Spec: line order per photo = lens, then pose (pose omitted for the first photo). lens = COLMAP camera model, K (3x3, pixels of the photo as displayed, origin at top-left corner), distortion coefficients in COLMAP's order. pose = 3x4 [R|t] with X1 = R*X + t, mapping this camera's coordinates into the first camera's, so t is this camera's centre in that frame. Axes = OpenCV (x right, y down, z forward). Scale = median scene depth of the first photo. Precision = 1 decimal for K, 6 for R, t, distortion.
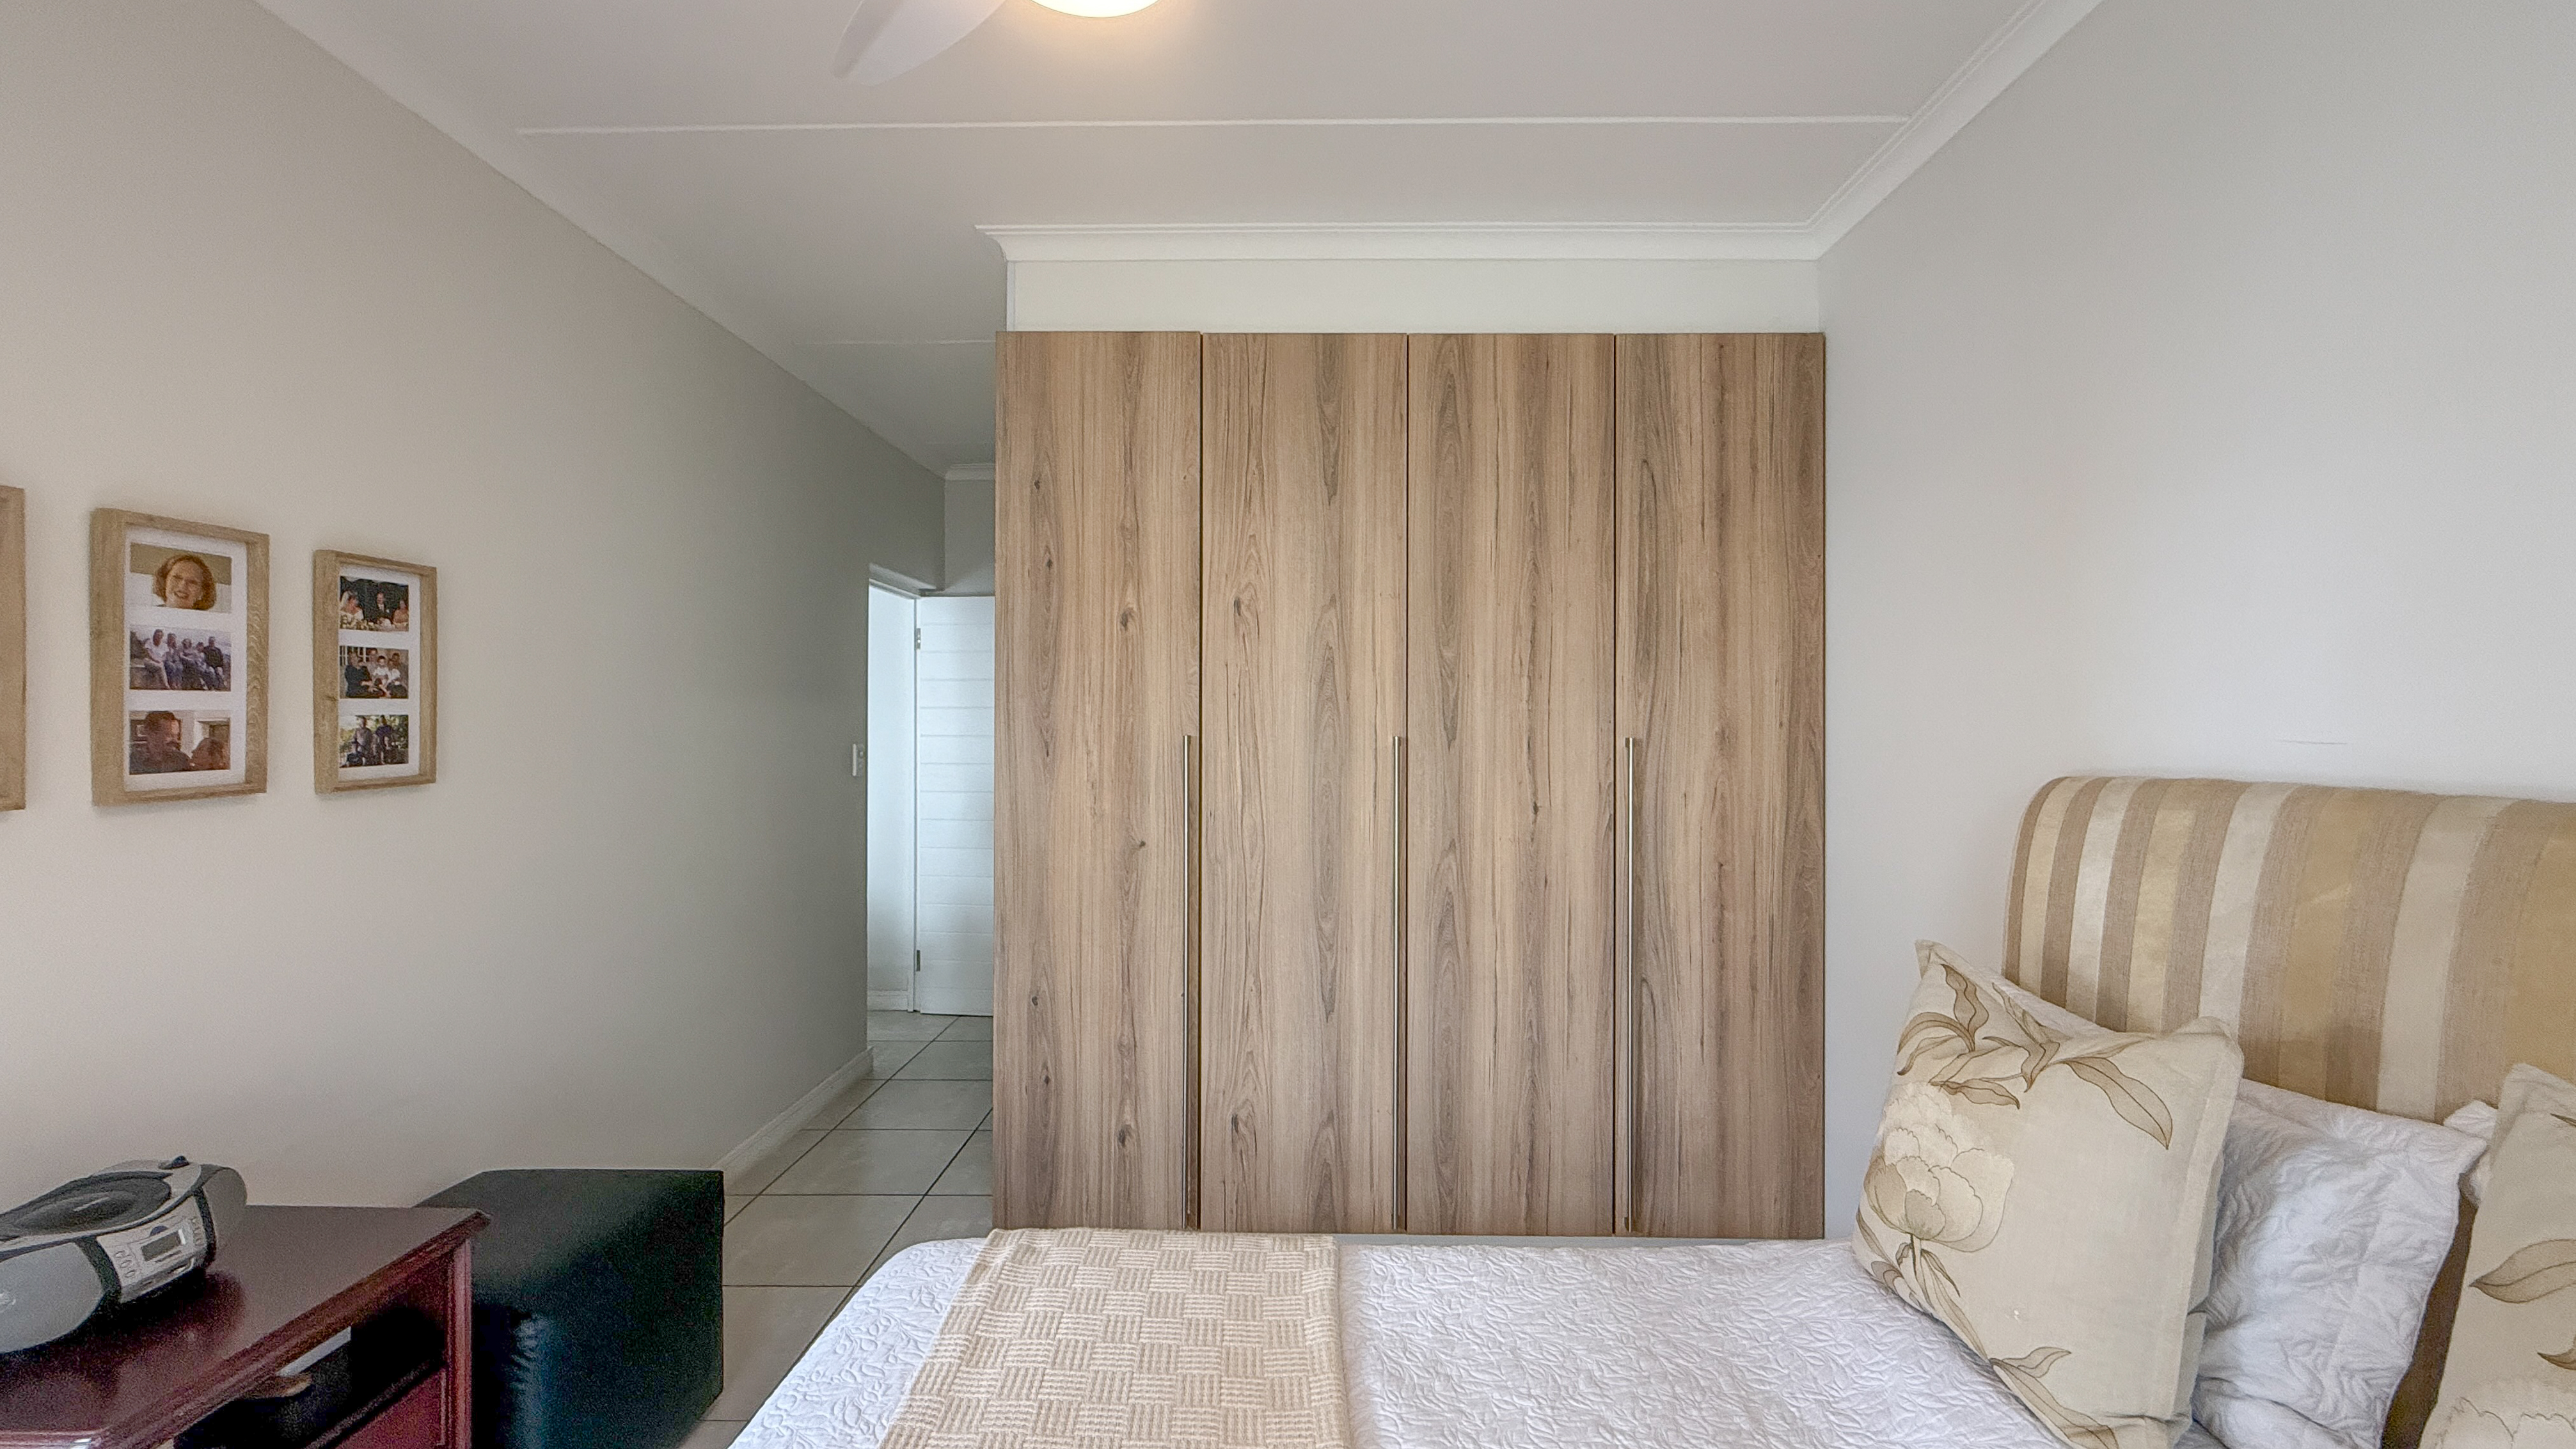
lens RADIAL K [[1018.6, 0, 1294.7], [0, 1018.6, 724.2], [0, 0, 1]] dist [0.000201, 0.000307]
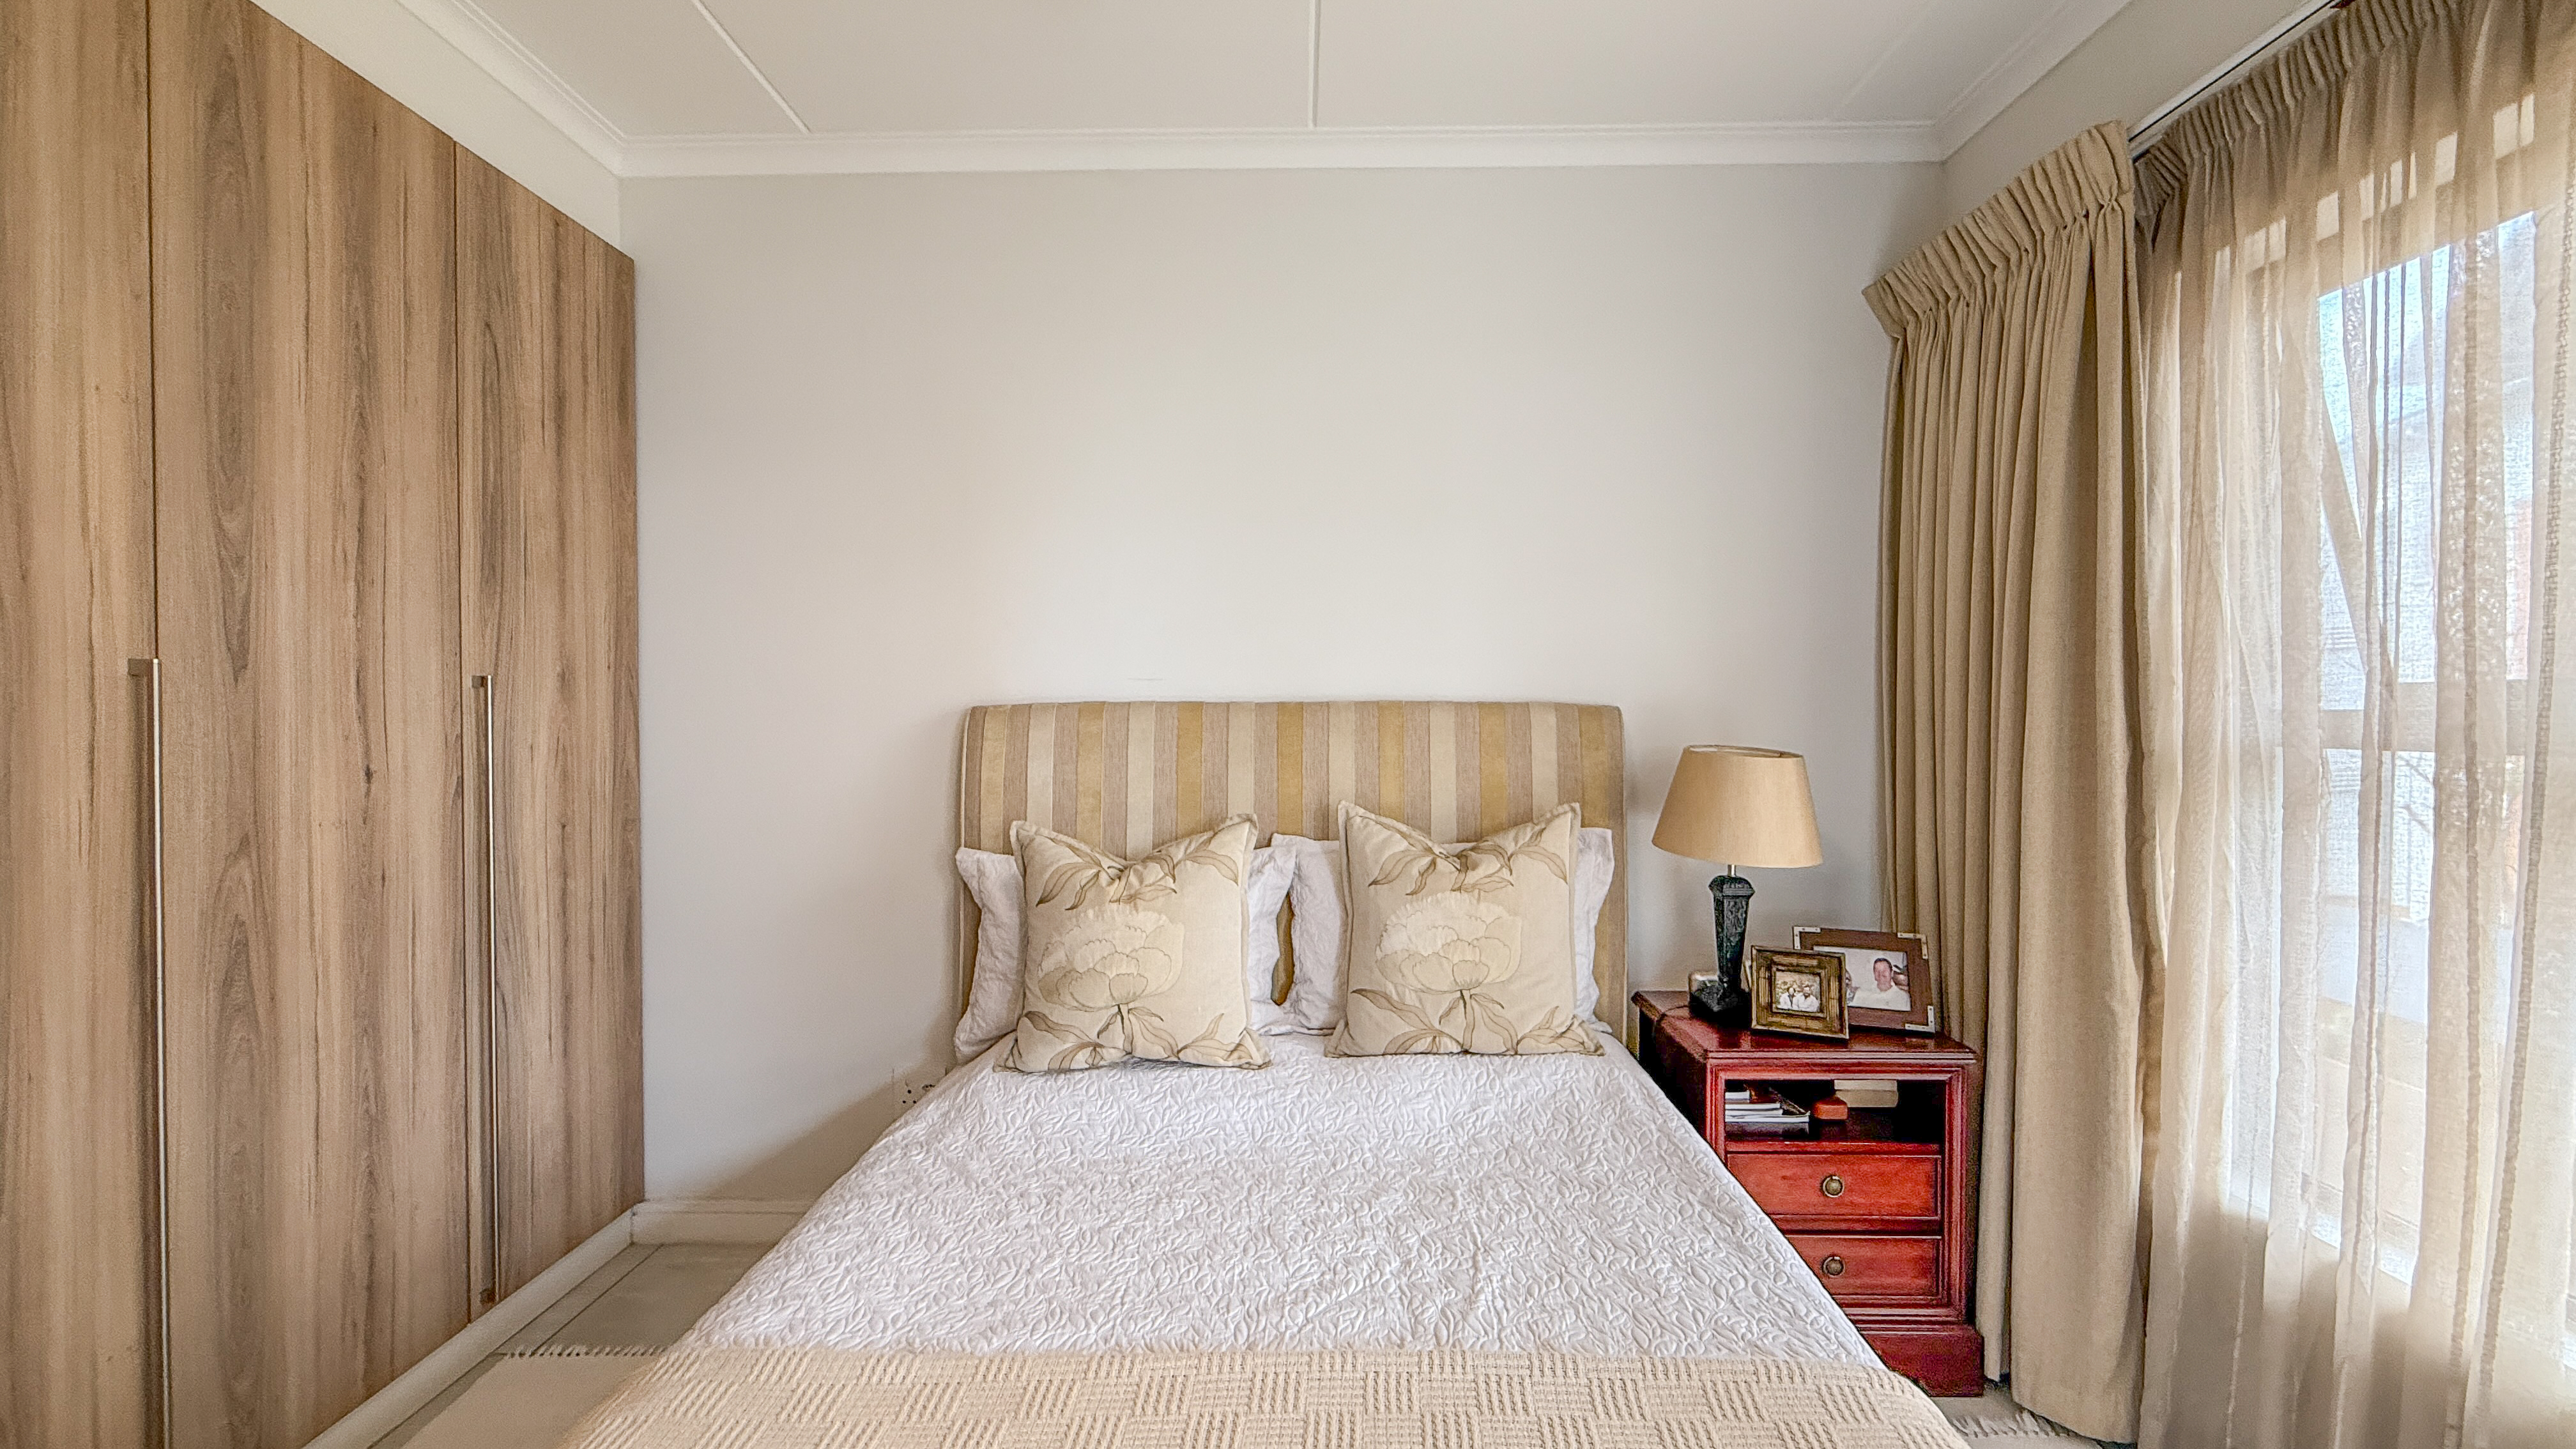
lens RADIAL K [[1018.6, 0, 1289.0], [0, 1018.6, 715.9], [0, 0, 1]] dist [0.000201, 0.000307]
pose [[0.011699, -0.006141, 0.999913, -0.439000], [-0.005099, 0.999968, 0.006201, 0.035783], [-0.999919, -0.005171, 0.011667, 0.373803]]
